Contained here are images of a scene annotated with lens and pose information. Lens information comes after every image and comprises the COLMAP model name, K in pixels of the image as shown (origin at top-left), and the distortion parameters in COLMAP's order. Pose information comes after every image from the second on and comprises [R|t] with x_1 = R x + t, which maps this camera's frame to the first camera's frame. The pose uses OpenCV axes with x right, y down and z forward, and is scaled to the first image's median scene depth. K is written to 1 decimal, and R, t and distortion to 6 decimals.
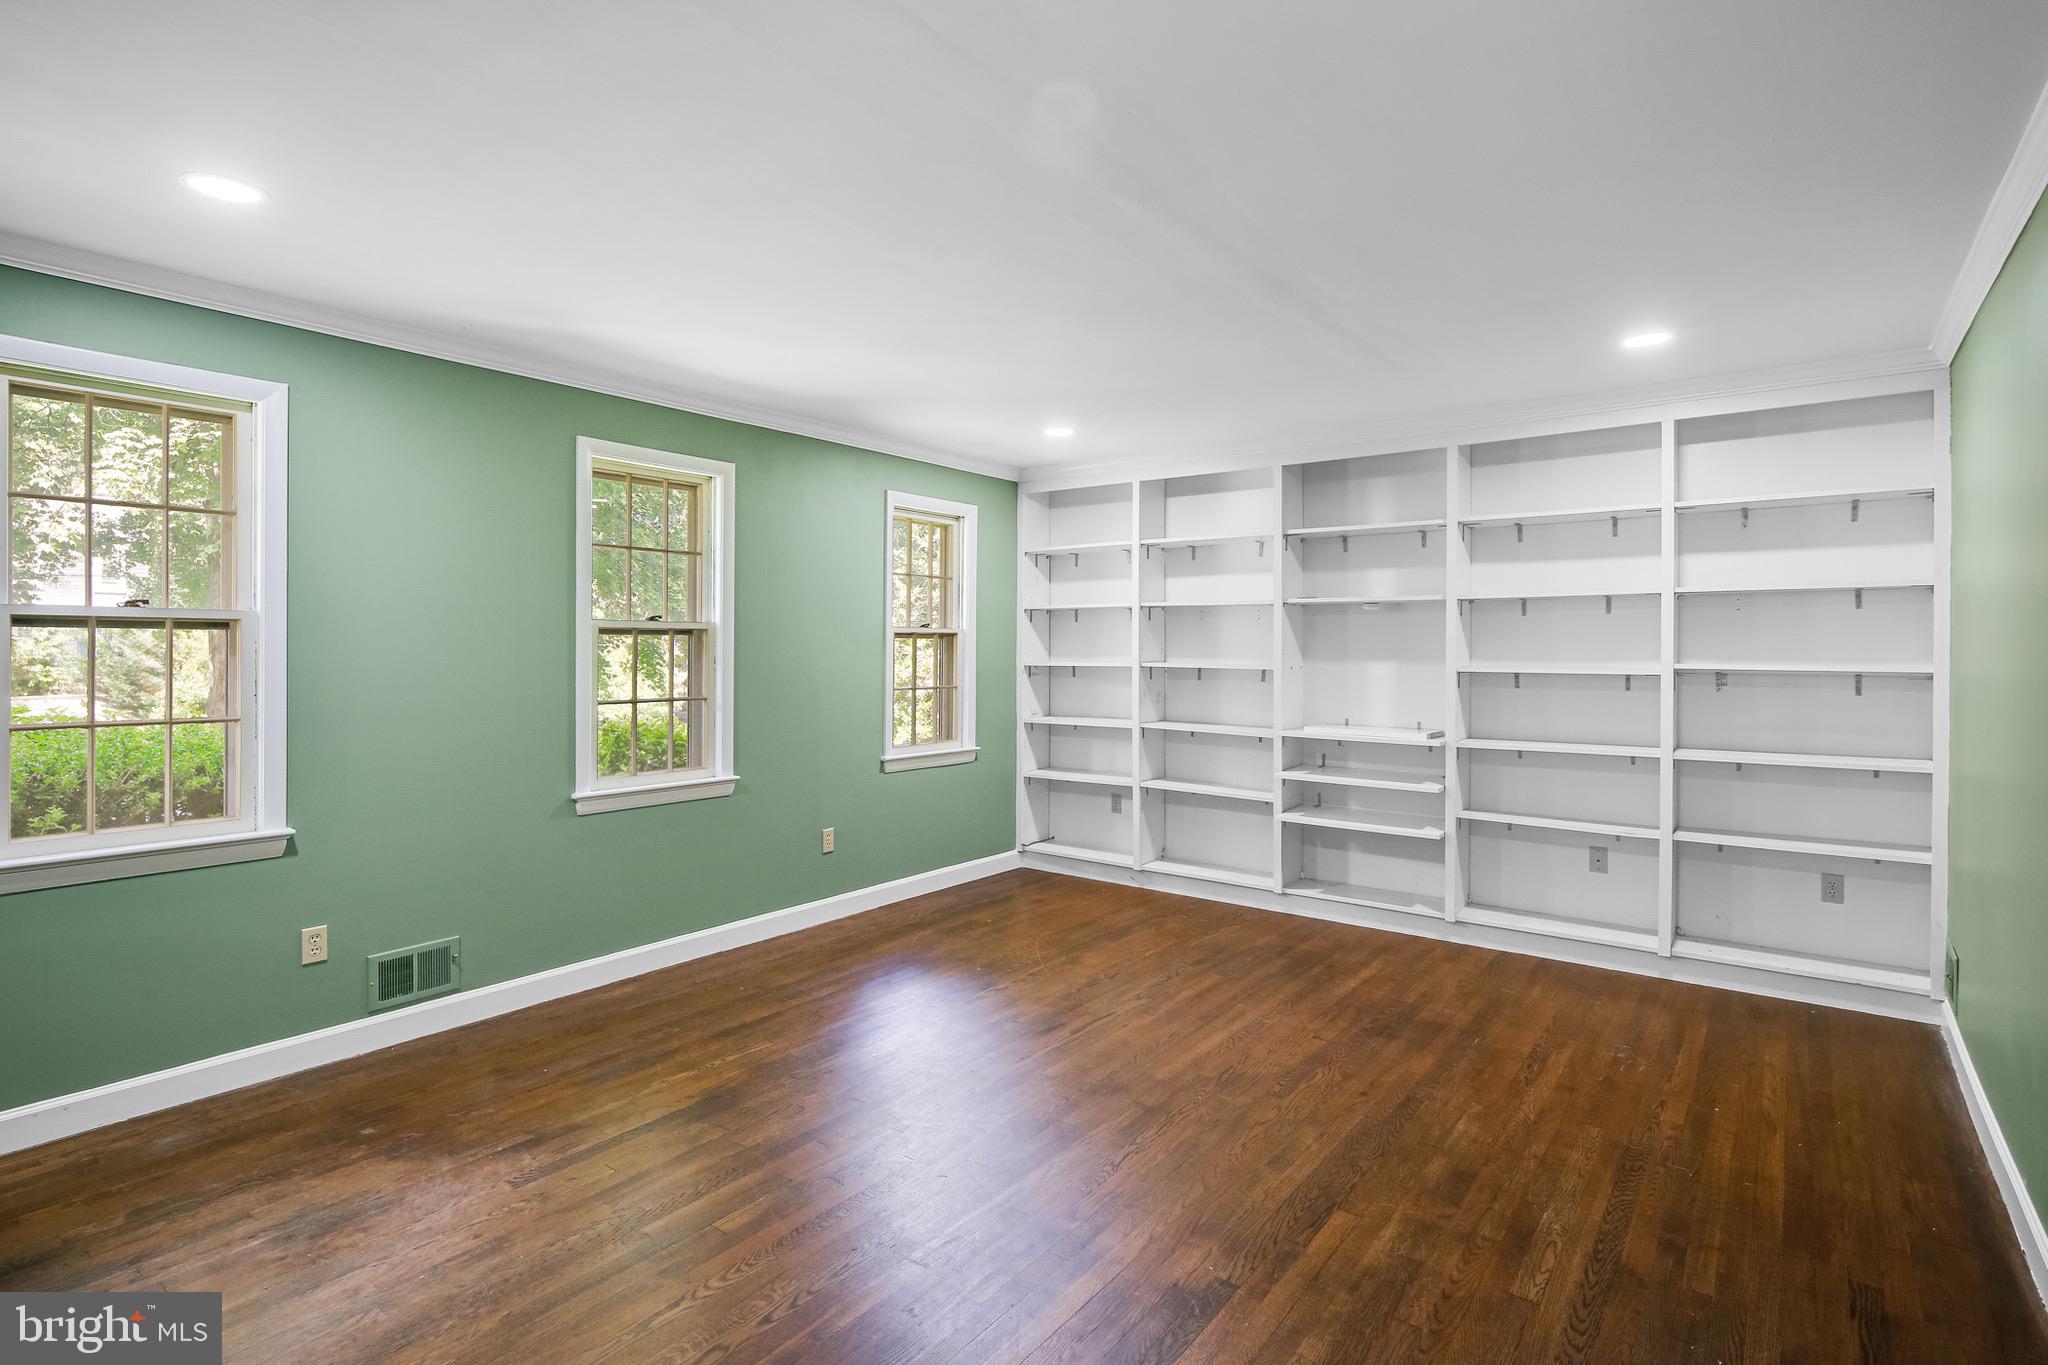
lens RADIAL K [[993.5, 0, 1008.2], [0, 993.5, 670.7], [0, 0, 1]] dist [0.006327, -0.004663]
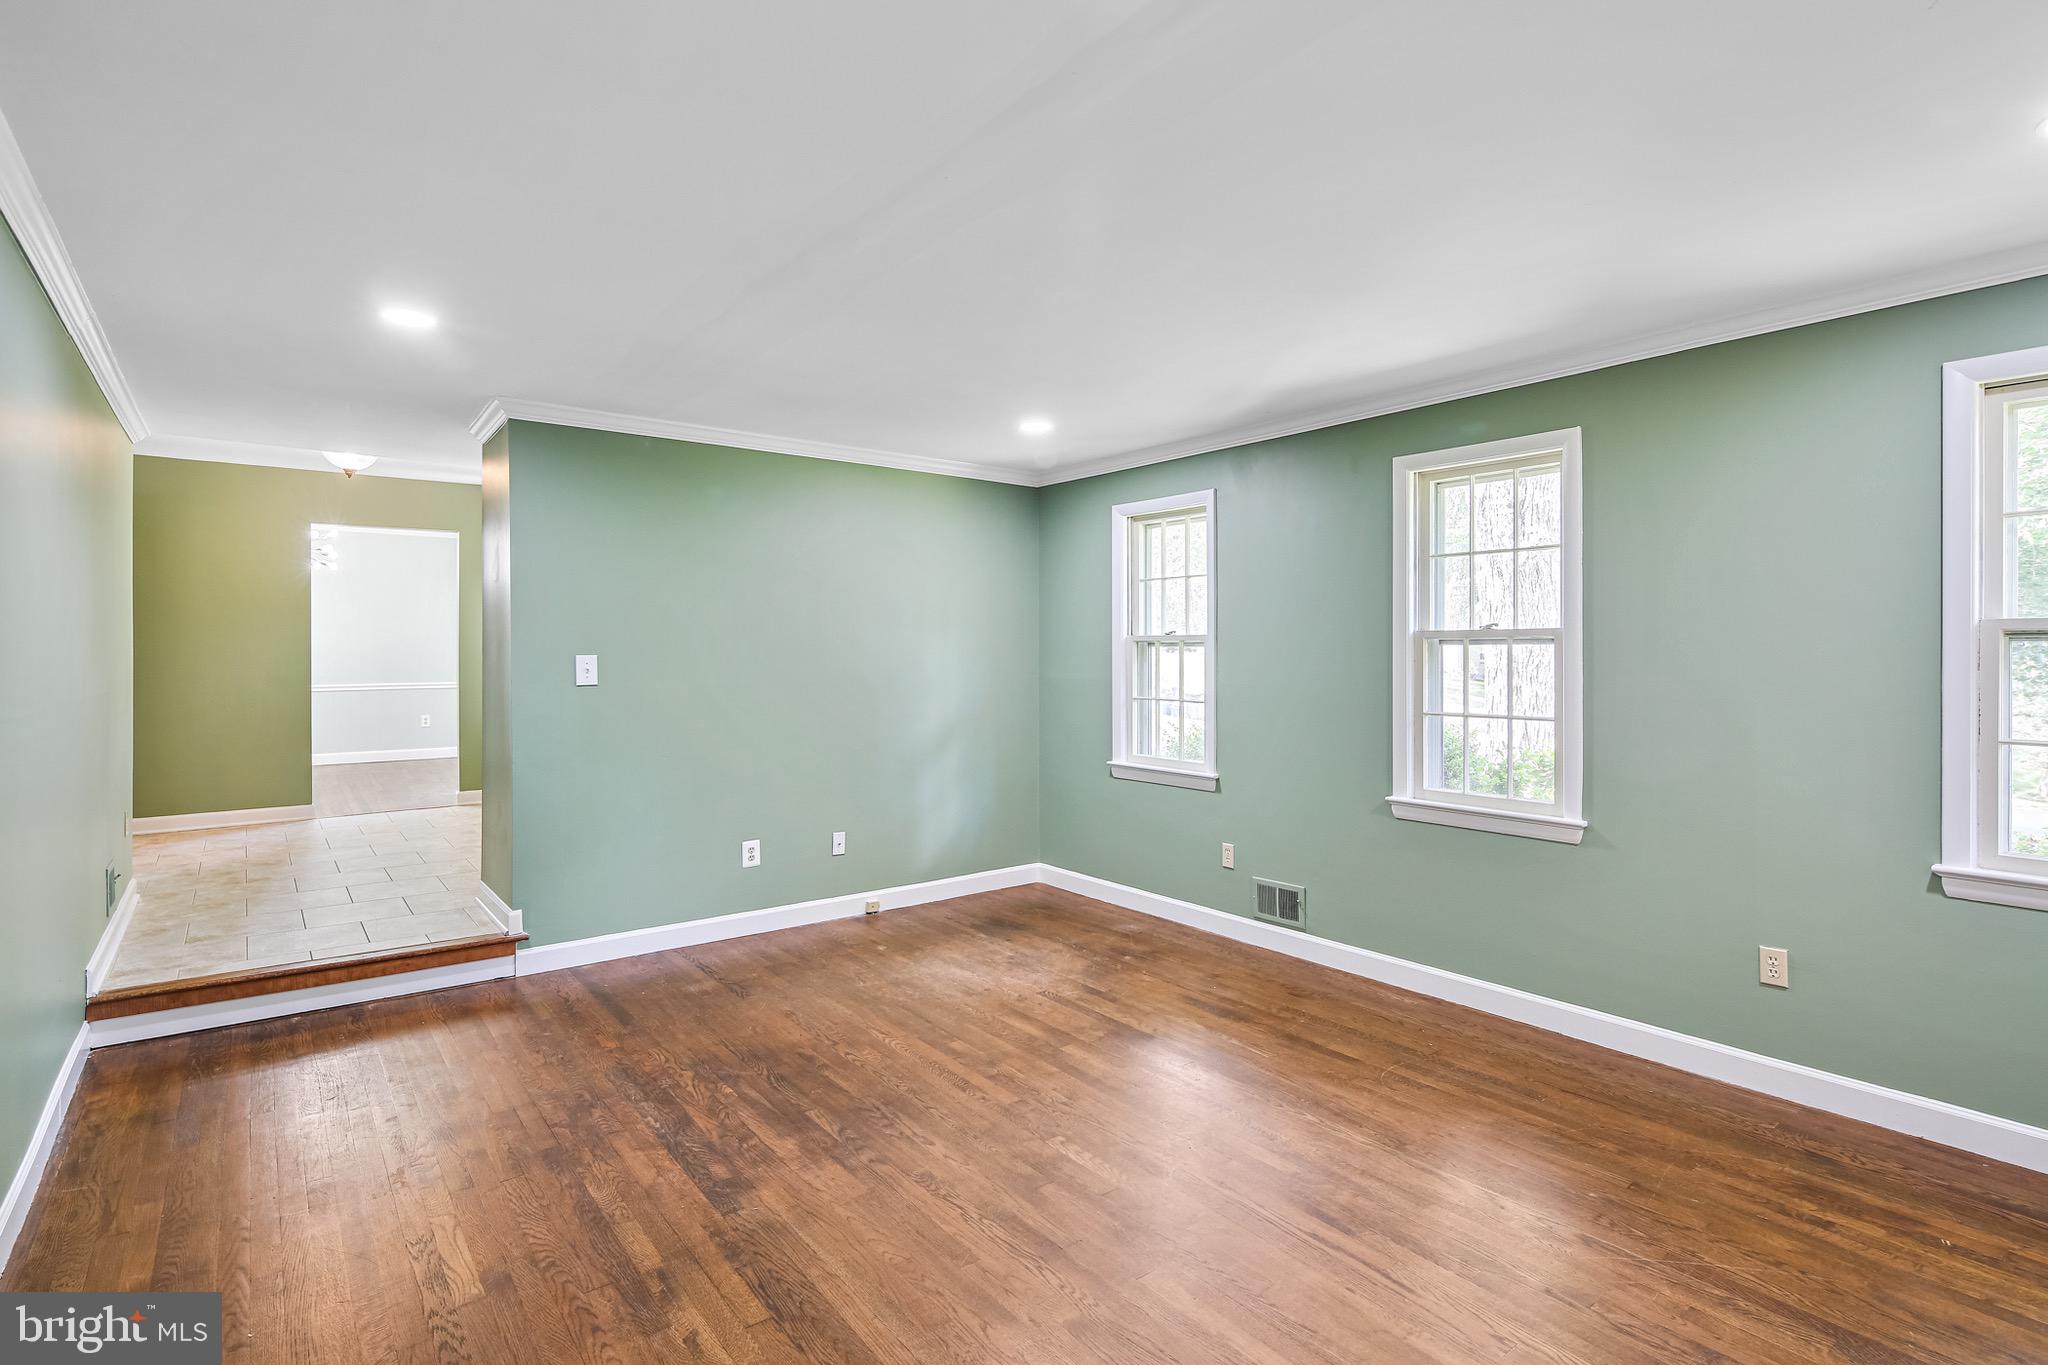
lens RADIAL K [[993.5, 0, 1032.8], [0, 993.5, 670.1], [0, 0, 1]] dist [0.006327, -0.004663]
pose [[-0.232590, 0.013831, -0.972477, 0.844379], [-0.025761, 0.999460, 0.020376, -0.027761], [0.972234, 0.029791, -0.232108, 1.073085]]
